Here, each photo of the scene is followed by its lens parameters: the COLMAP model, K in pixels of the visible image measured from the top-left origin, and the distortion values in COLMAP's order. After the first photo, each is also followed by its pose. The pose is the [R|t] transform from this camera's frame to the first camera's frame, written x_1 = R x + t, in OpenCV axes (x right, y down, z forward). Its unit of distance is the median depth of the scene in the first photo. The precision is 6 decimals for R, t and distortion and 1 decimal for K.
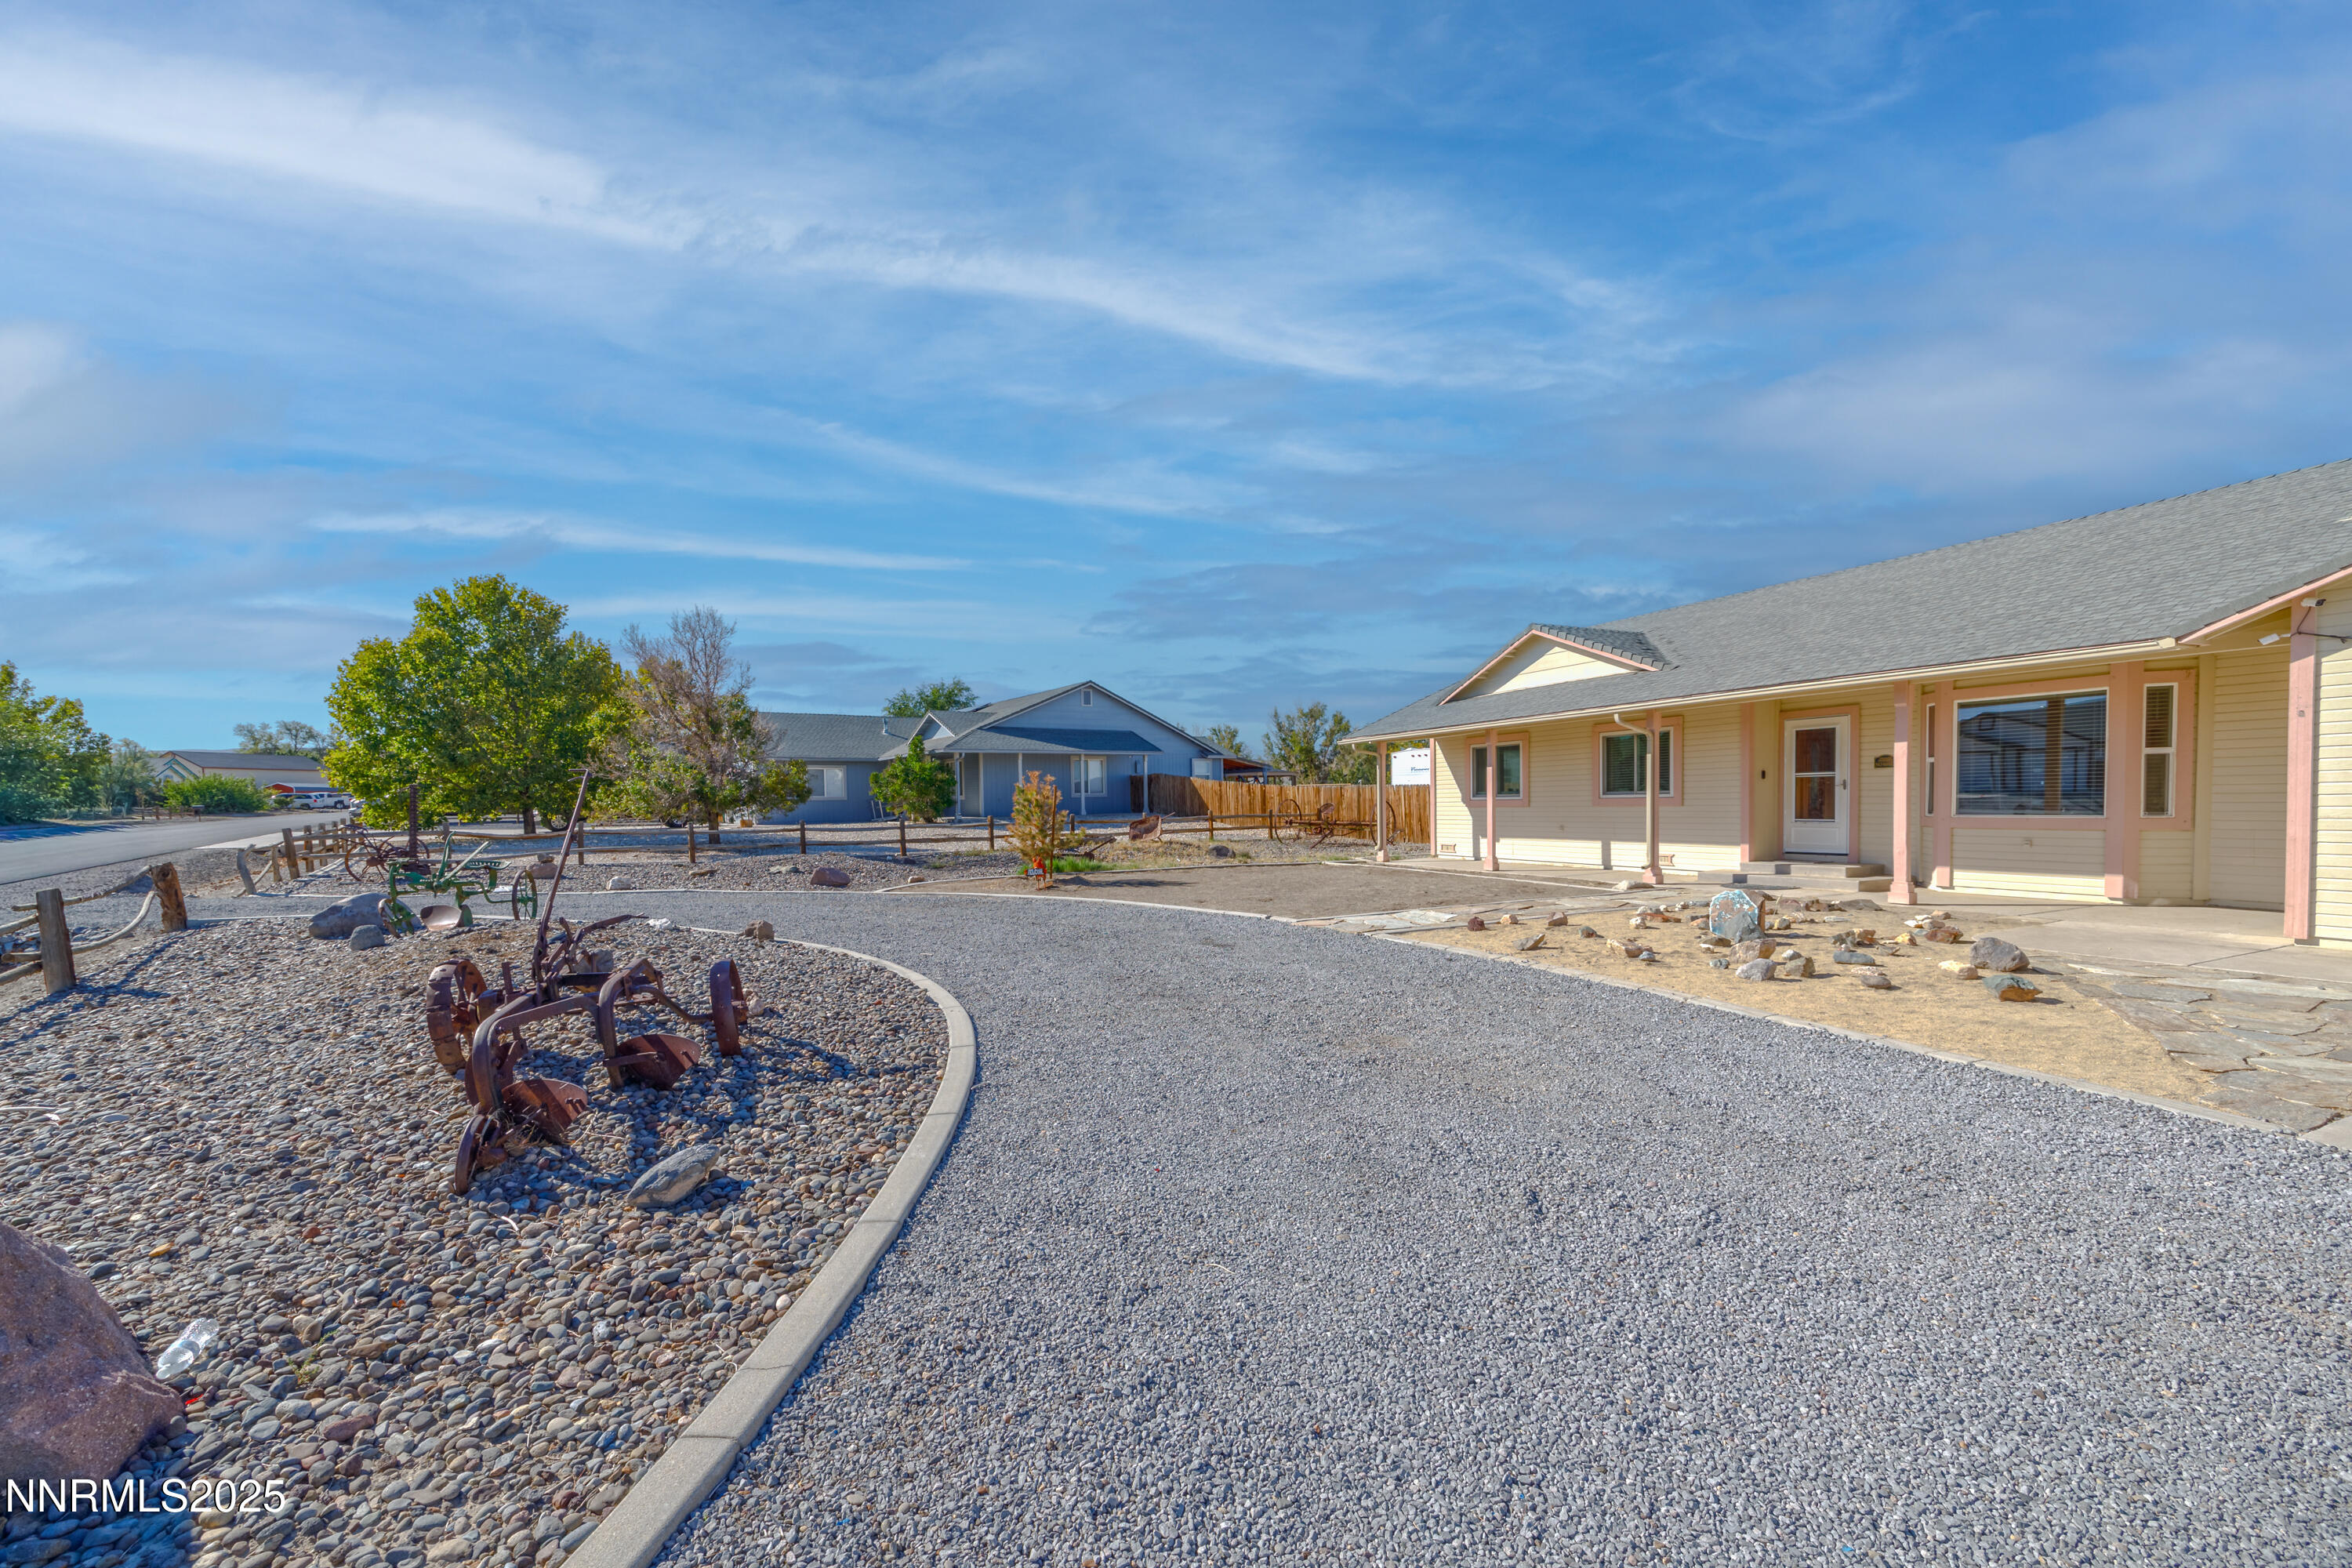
lens RADIAL K [[915.5, 0, 1174.8], [0, 915.5, 836.0], [0, 0, 1]] dist [0.000122, 0.000082]
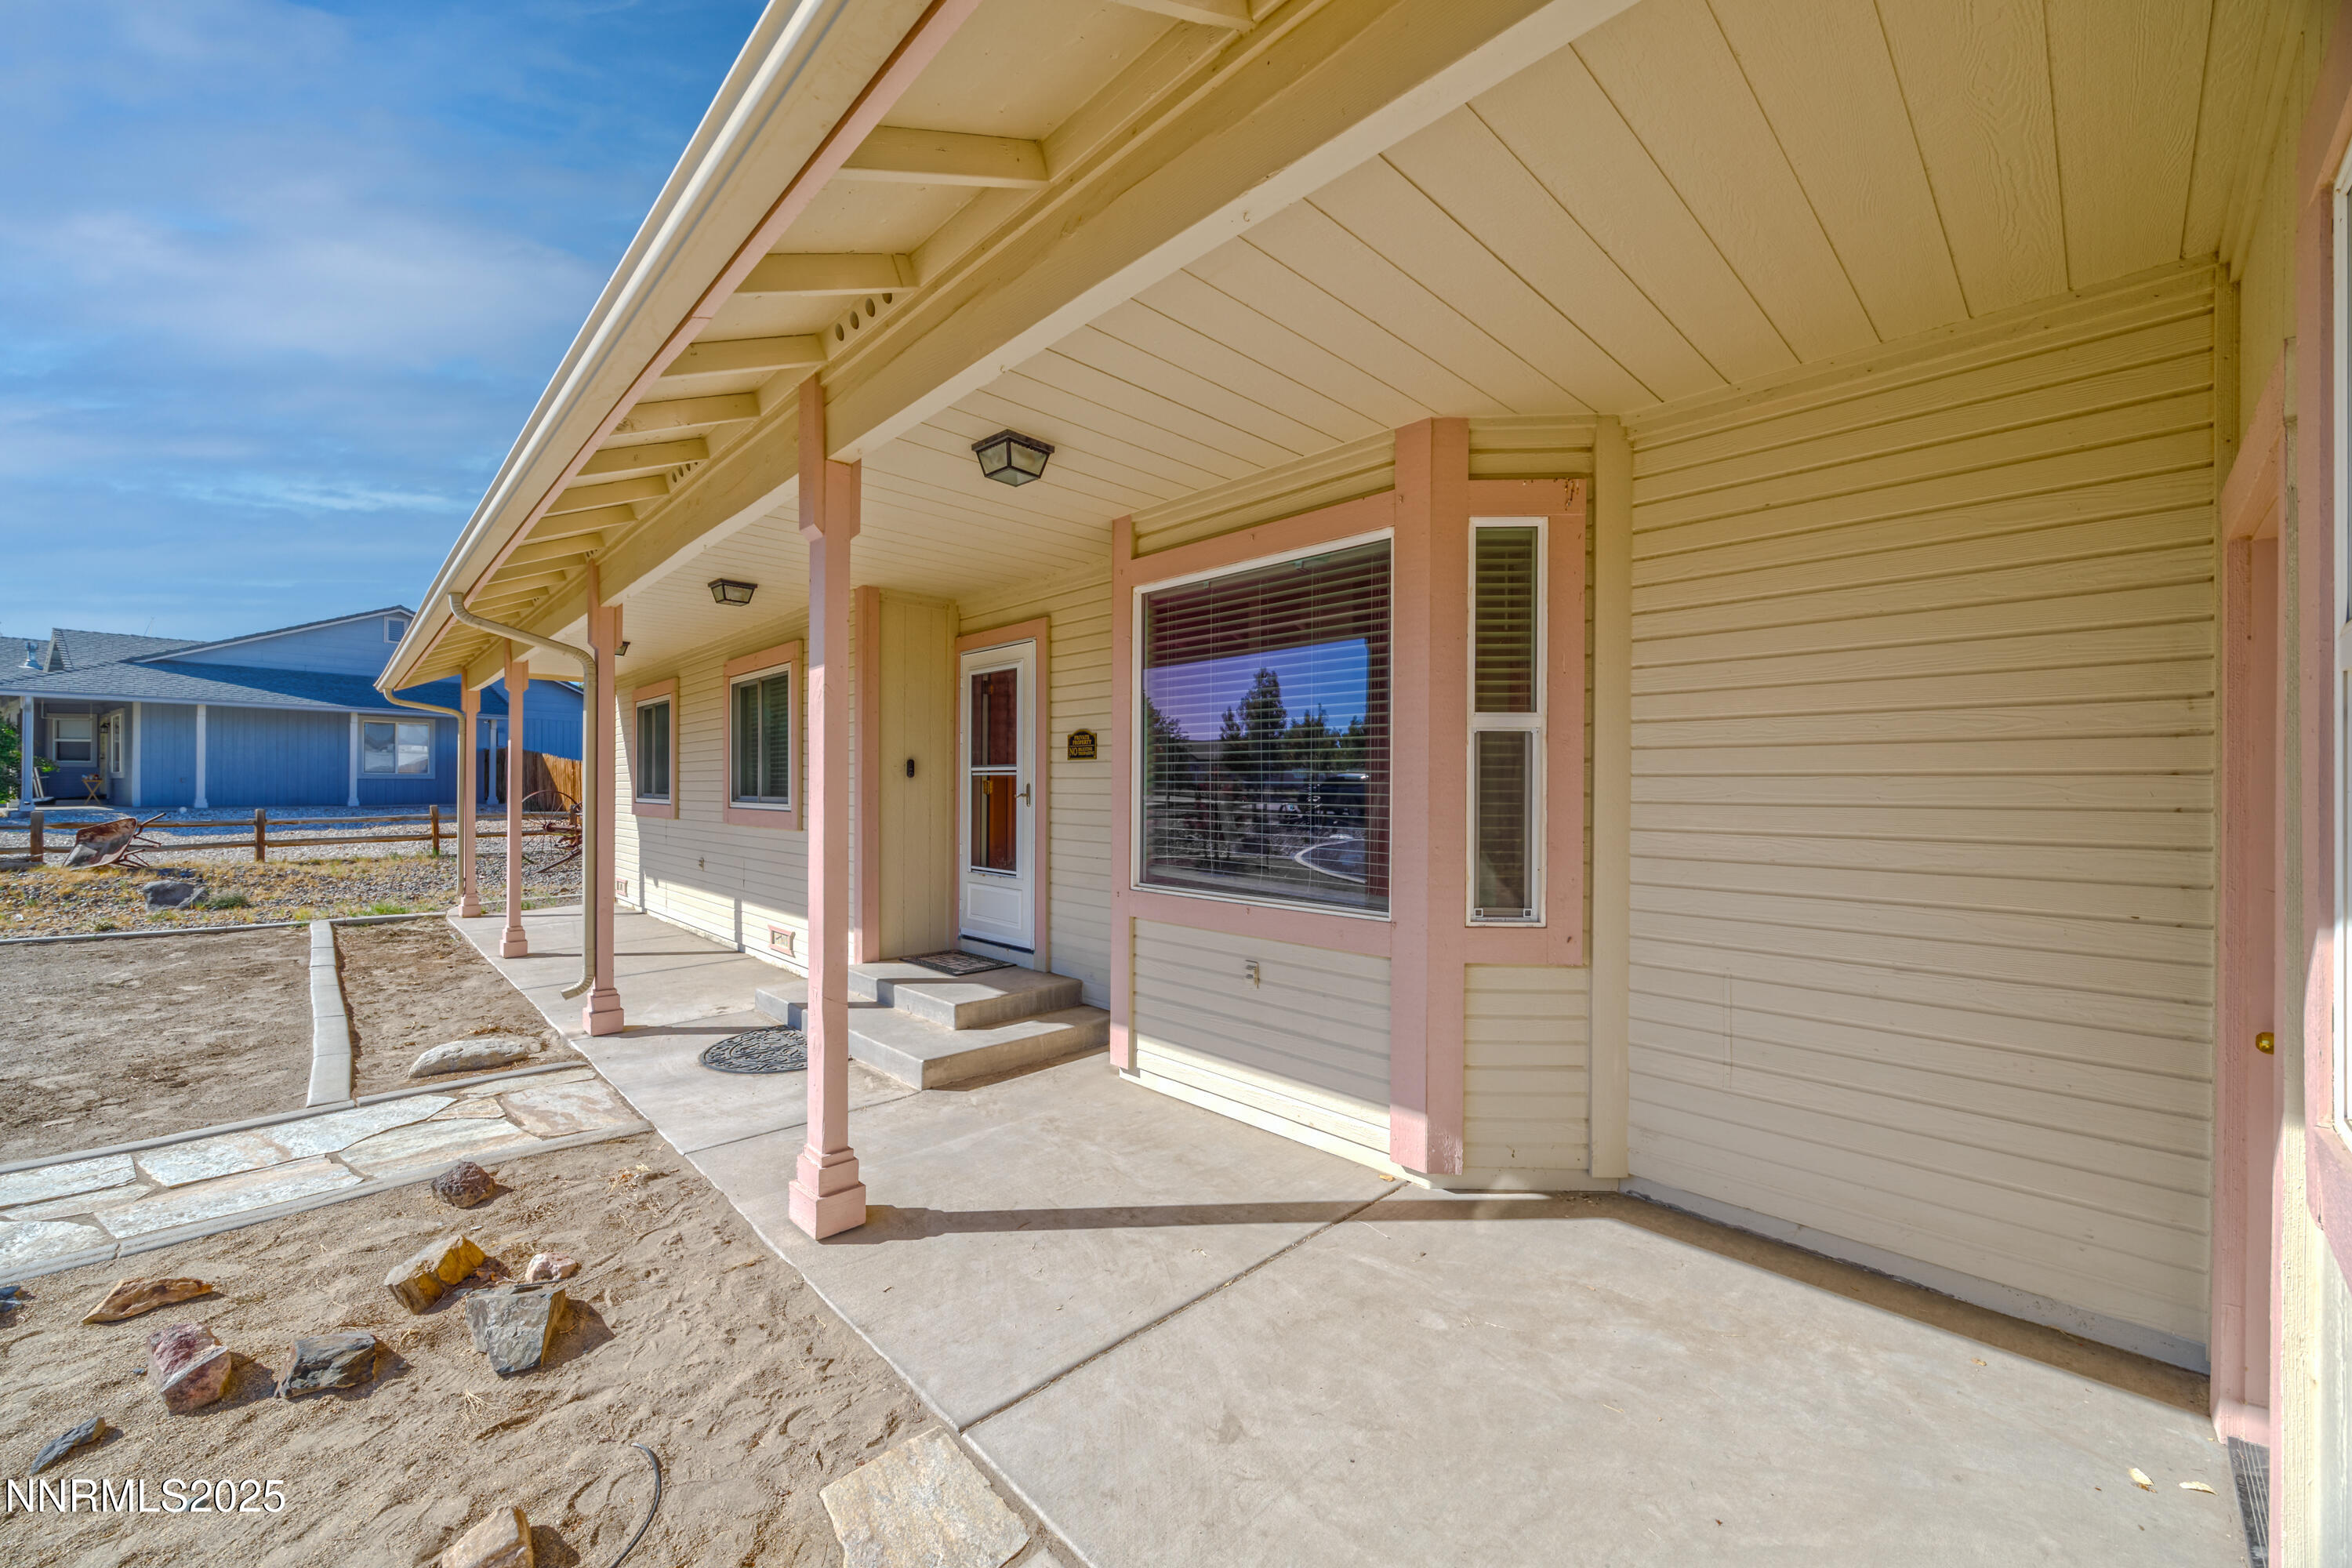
lens RADIAL K [[903.7, 0, 1176.0], [0, 903.7, 784.0], [0, 0, 1]] dist [-0.001820, -0.000051]
pose [[0.945988, 0.021808, 0.323468, 0.701028], [-0.007835, 0.998981, -0.044438, -0.045083], [-0.324107, 0.039504, 0.945195, 0.598592]]
